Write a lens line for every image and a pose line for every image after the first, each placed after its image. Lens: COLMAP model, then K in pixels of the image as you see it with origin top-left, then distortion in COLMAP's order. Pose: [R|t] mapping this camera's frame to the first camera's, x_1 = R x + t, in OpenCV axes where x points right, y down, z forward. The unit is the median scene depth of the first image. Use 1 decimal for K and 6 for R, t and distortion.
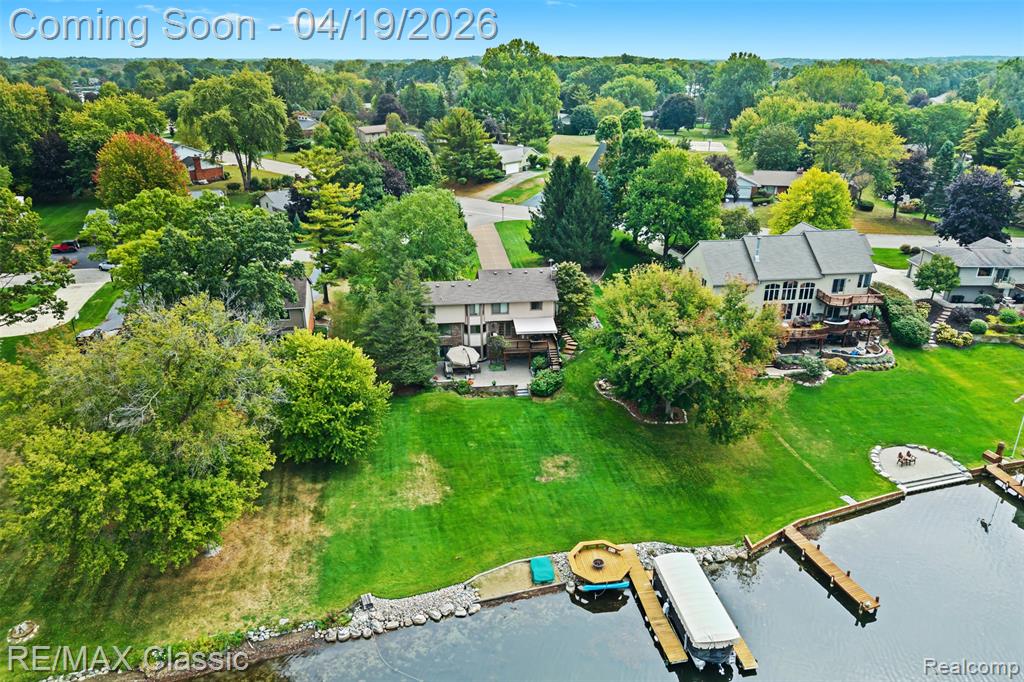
lens RADIAL K [[708.2, 0, 512.0], [0, 708.2, 341.0], [0, 0, 1]] dist [-0.002824, 0.004364]
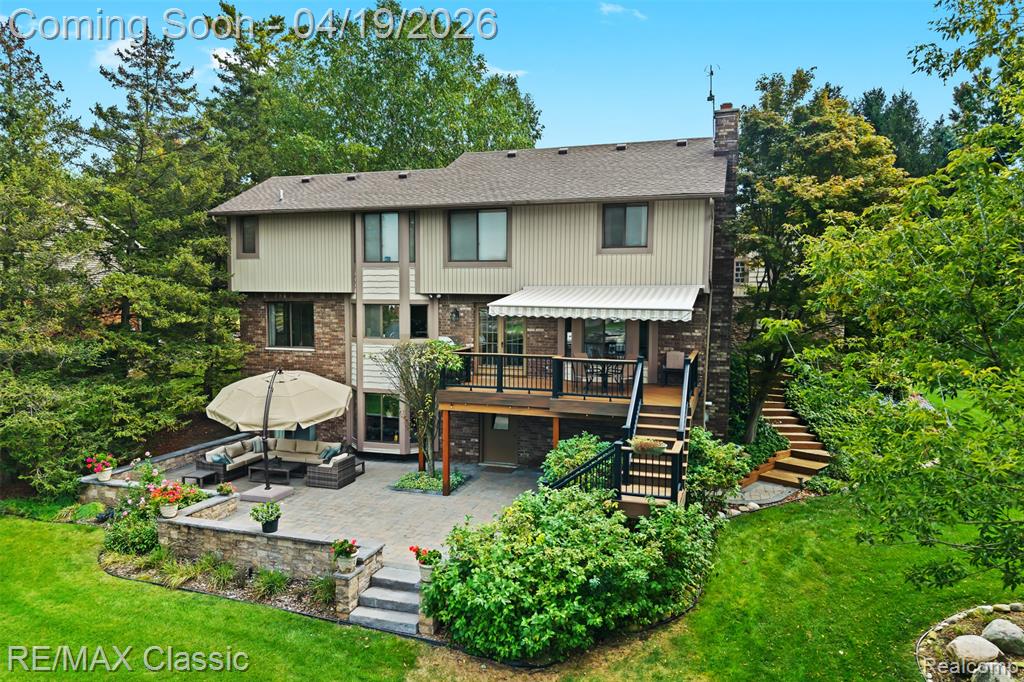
lens RADIAL K [[693.8, 0, 512.0], [0, 693.8, 341.0], [0, 0, 1]] dist [-0.001743, 0.001443]
pose [[0.908146, 0.035712, -0.417127, 0.115180], [-0.165331, 0.945962, -0.278964, 0.062919], [0.384624, 0.322304, 0.864977, 0.963585]]
